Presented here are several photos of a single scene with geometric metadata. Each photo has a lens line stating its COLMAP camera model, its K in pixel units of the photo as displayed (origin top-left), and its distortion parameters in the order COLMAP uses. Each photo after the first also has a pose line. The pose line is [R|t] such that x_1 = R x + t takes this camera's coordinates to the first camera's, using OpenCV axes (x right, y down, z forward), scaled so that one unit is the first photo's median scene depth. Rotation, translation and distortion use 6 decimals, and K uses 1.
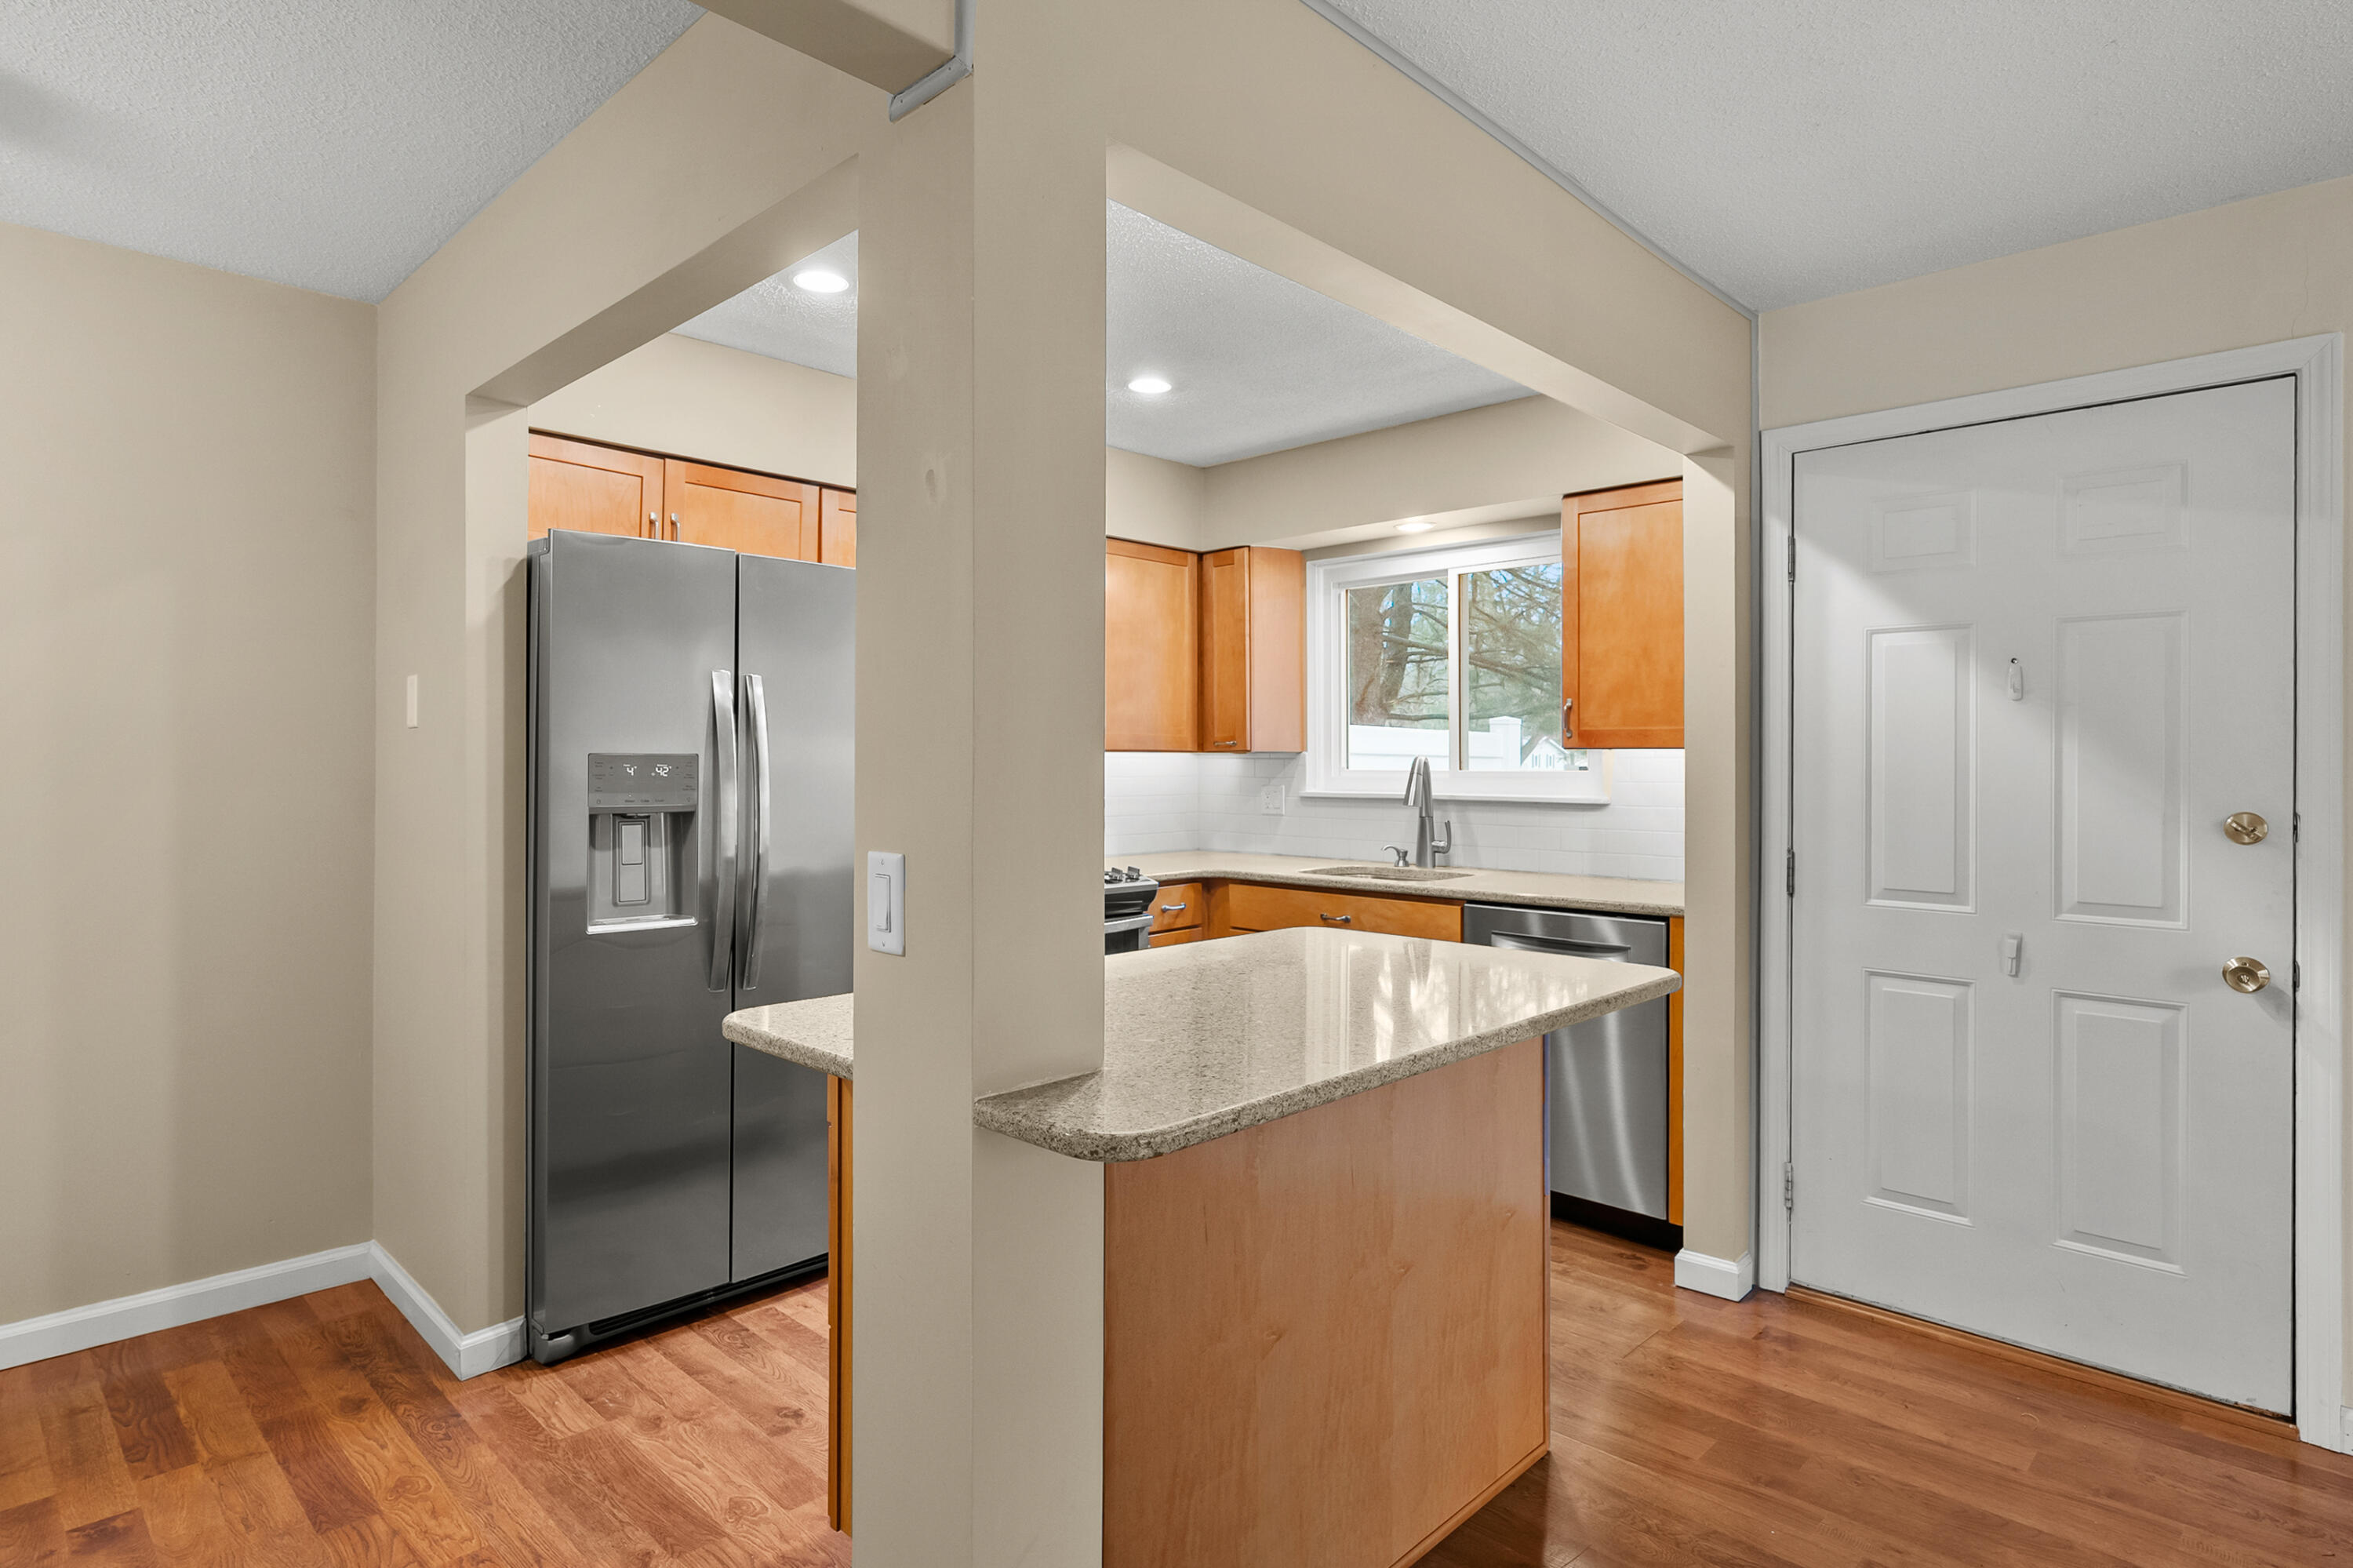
lens RADIAL K [[1256.6, 0, 1178.4], [0, 1256.6, 751.9], [0, 0, 1]] dist [-0.005803, 0.003728]
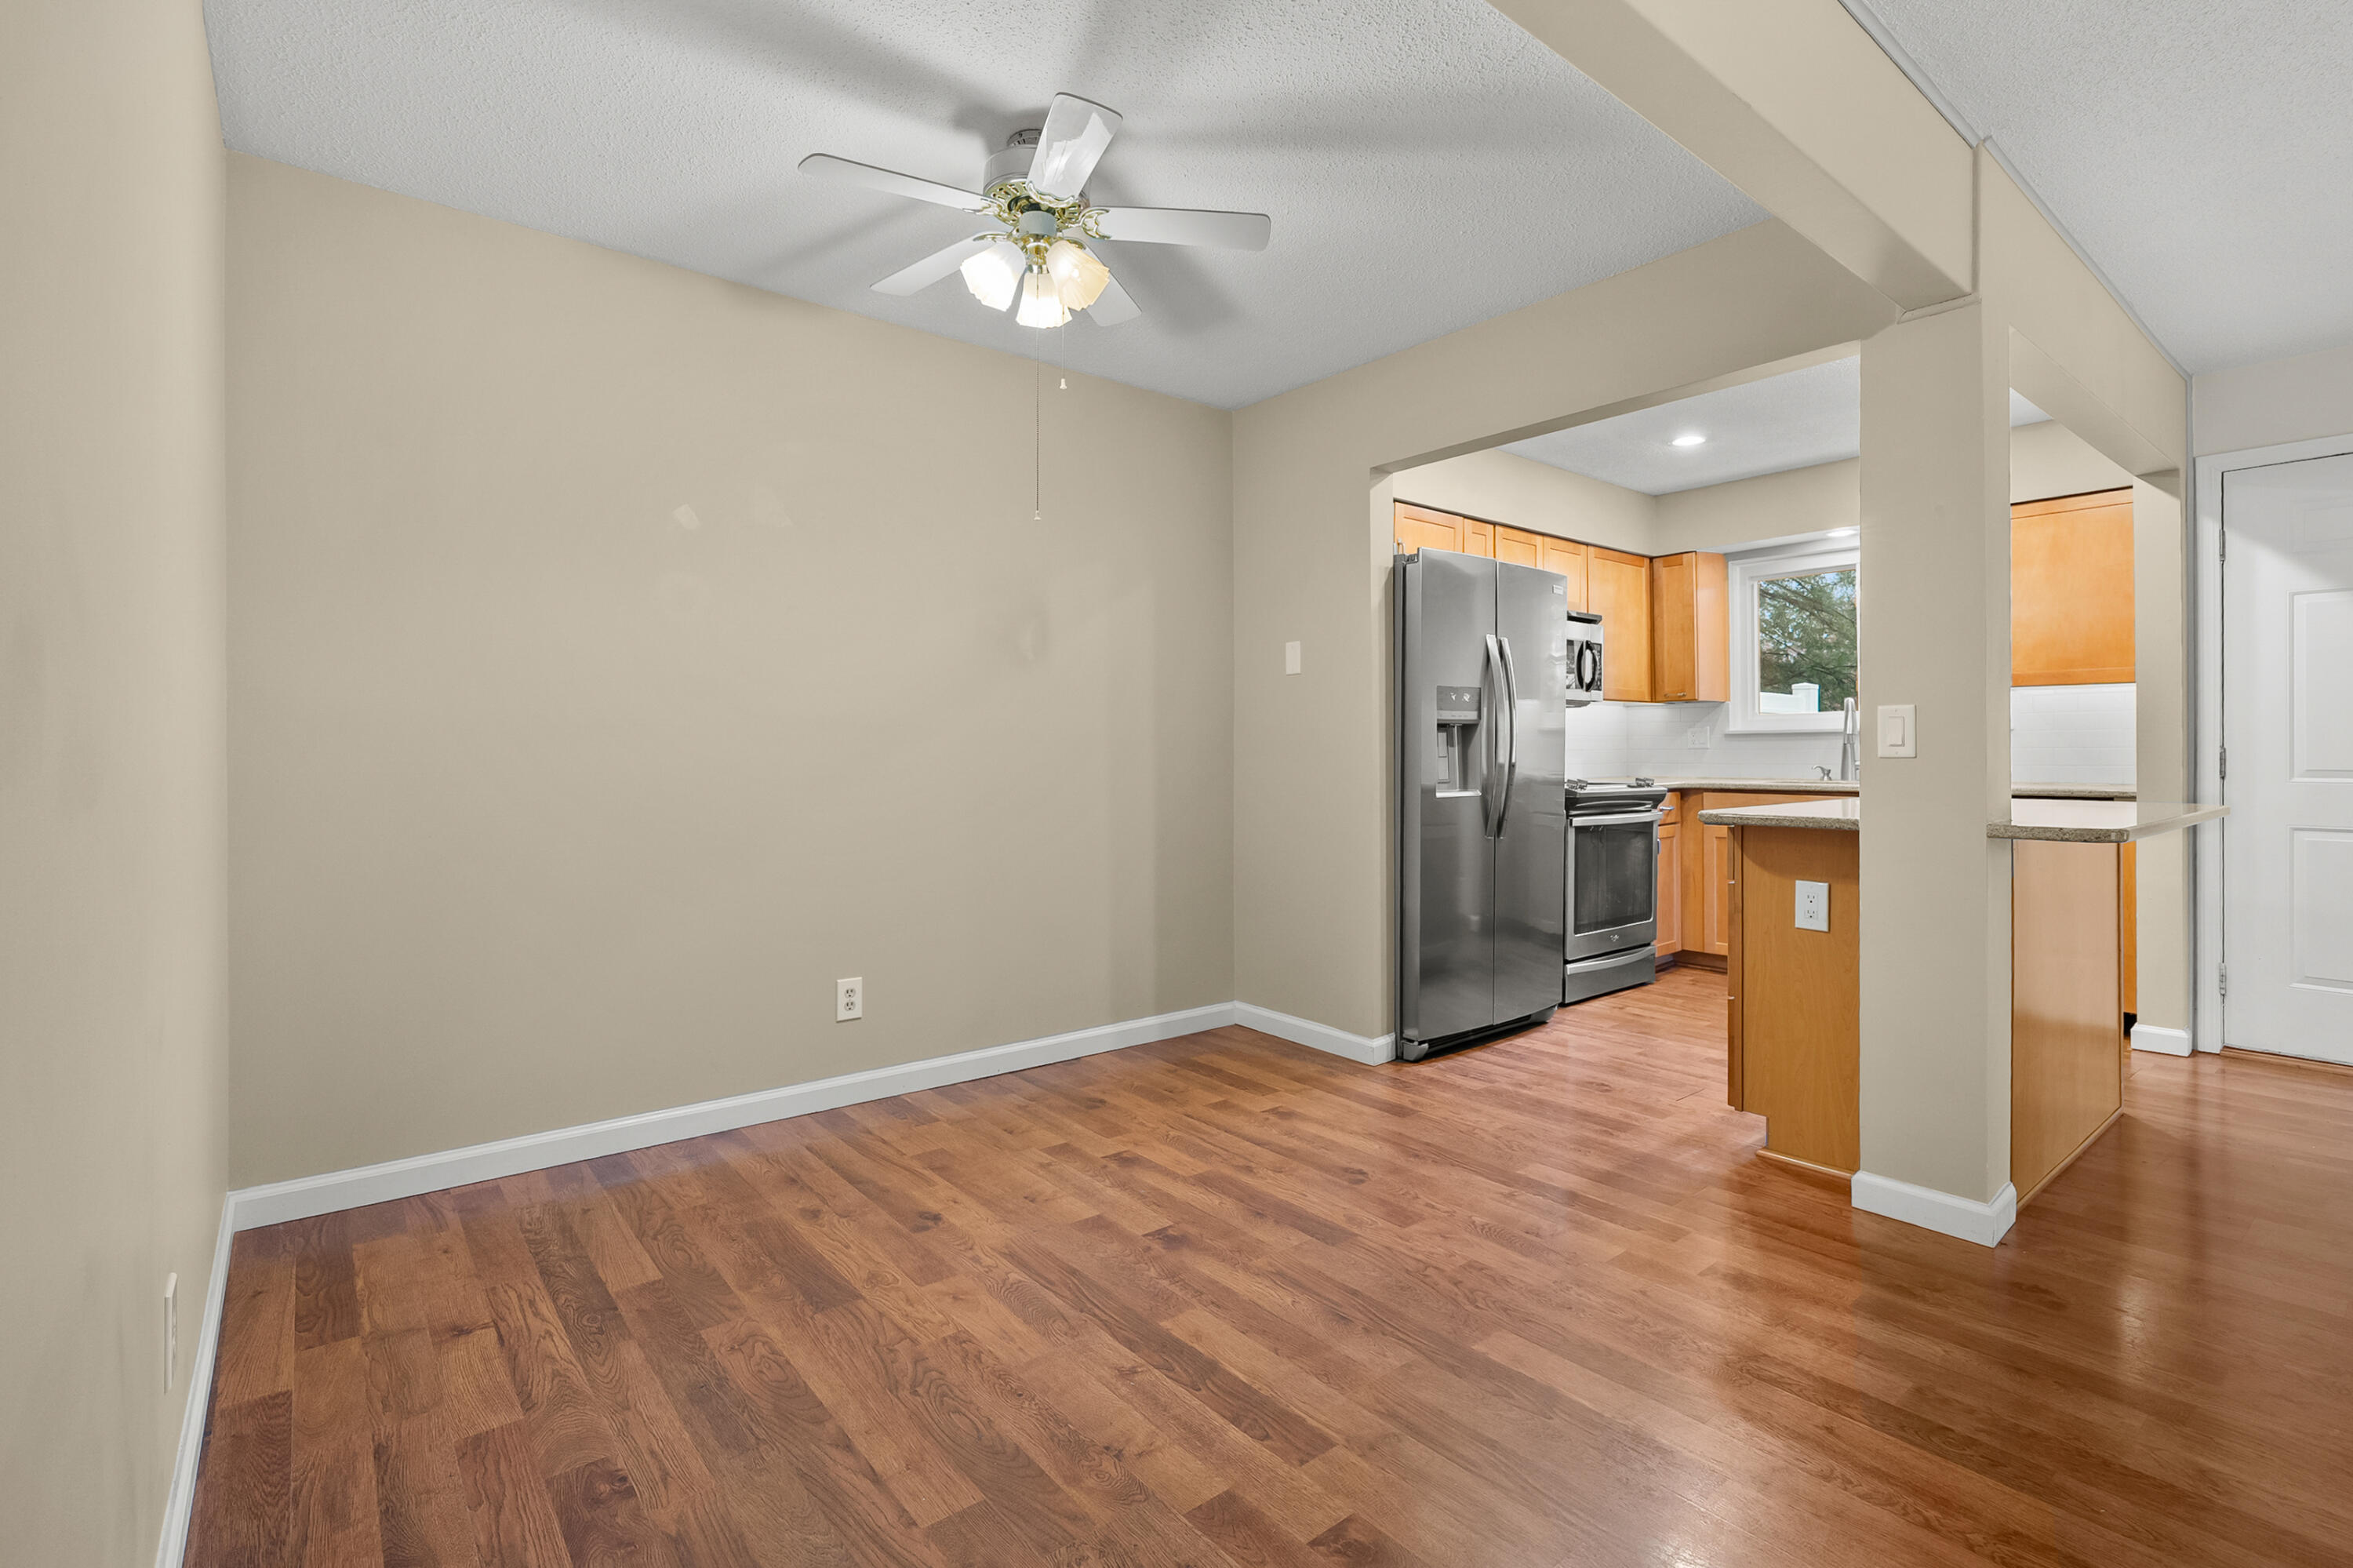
lens RADIAL K [[1078.4, 0, 1190.1], [0, 1078.4, 746.1], [0, 0, 1]] dist [-0.010733, 0.002804]
pose [[0.992048, -0.008531, -0.125568, -0.564590], [0.009336, 0.999939, 0.005827, 0.061869], [0.125511, -0.006953, 0.992068, -0.390438]]
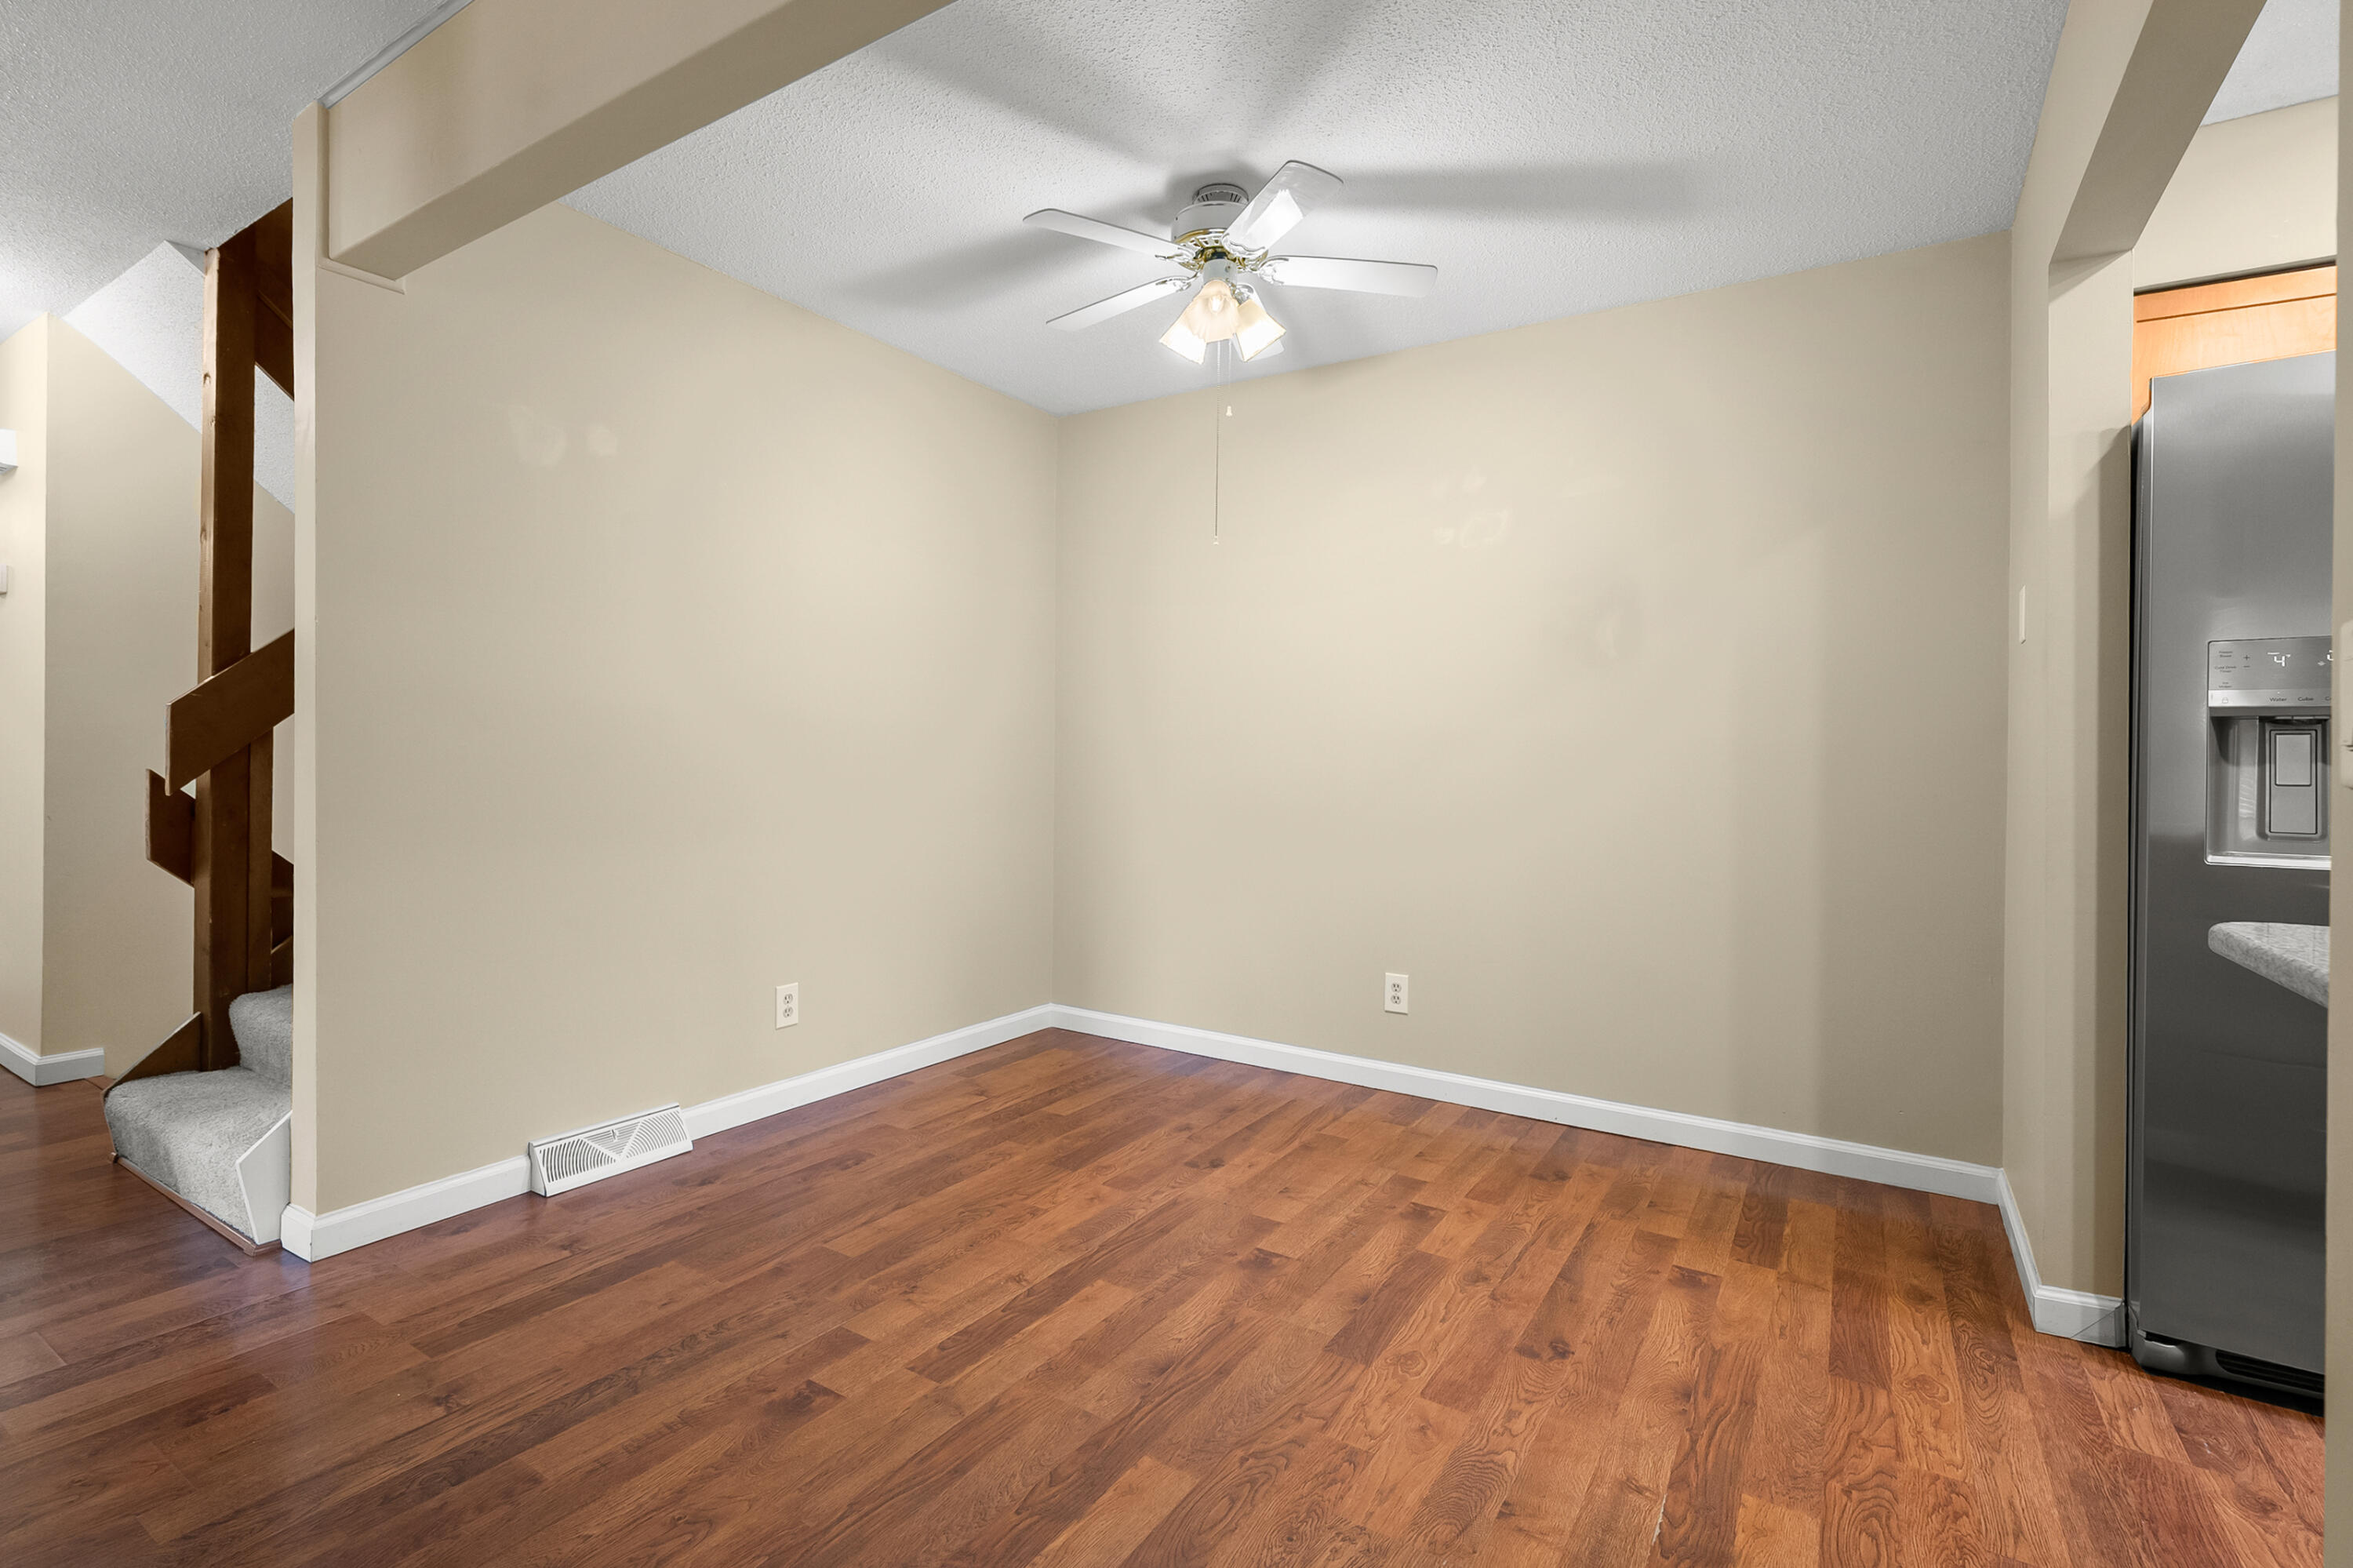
lens RADIAL K [[1078.4, 0, 1146.1], [0, 1078.4, 770.8], [0, 0, 1]] dist [-0.010733, 0.002804]
pose [[0.186282, 0.003036, -0.982492, 0.073455], [-0.003795, 0.999990, 0.002370, 0.078724], [0.982489, 0.003287, 0.186291, 0.183338]]
